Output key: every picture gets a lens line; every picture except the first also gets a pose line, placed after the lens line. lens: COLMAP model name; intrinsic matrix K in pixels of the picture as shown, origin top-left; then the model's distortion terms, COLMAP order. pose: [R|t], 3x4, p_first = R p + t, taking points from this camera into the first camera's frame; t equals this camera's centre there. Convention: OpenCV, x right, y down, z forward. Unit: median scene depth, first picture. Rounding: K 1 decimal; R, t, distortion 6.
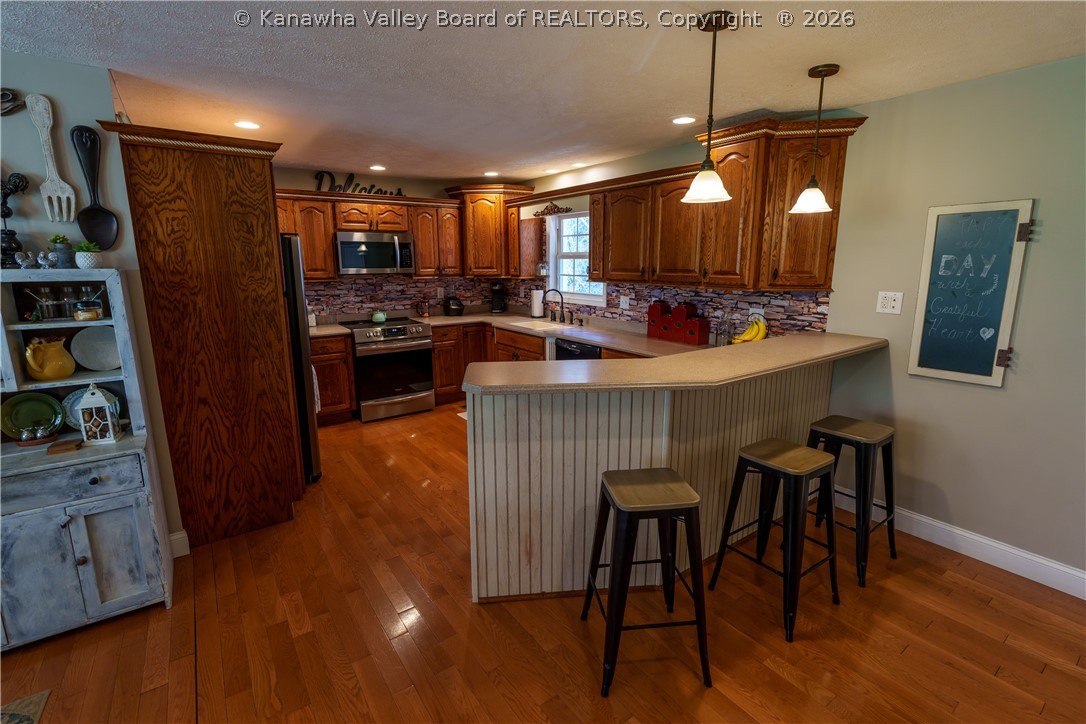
lens RADIAL K [[491.2, 0, 543.0], [0, 491.2, 362.0], [0, 0, 1]] dist [-0.000195, -0.000239]
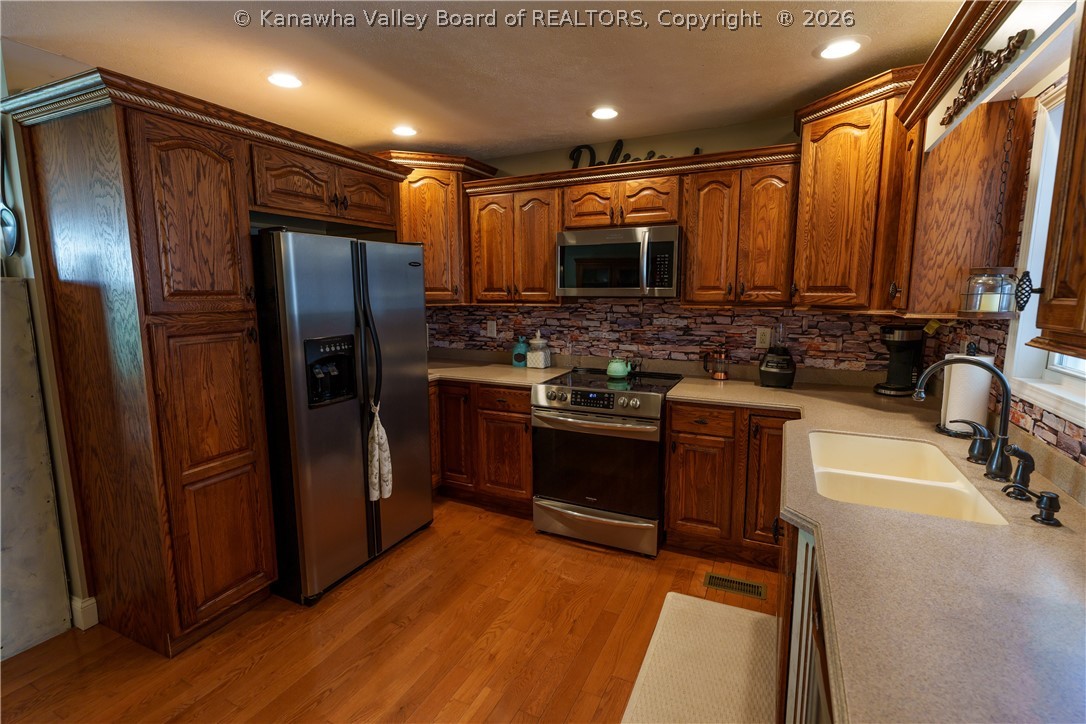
lens RADIAL K [[498.1, 0, 543.0], [0, 498.1, 362.0], [0, 0, 1]] dist [-0.000144, -0.000181]
pose [[0.482233, 0.129927, -0.866355, 0.149554], [-0.180176, 0.982508, 0.047057, -0.109712], [0.857314, 0.133404, 0.497208, 0.606518]]
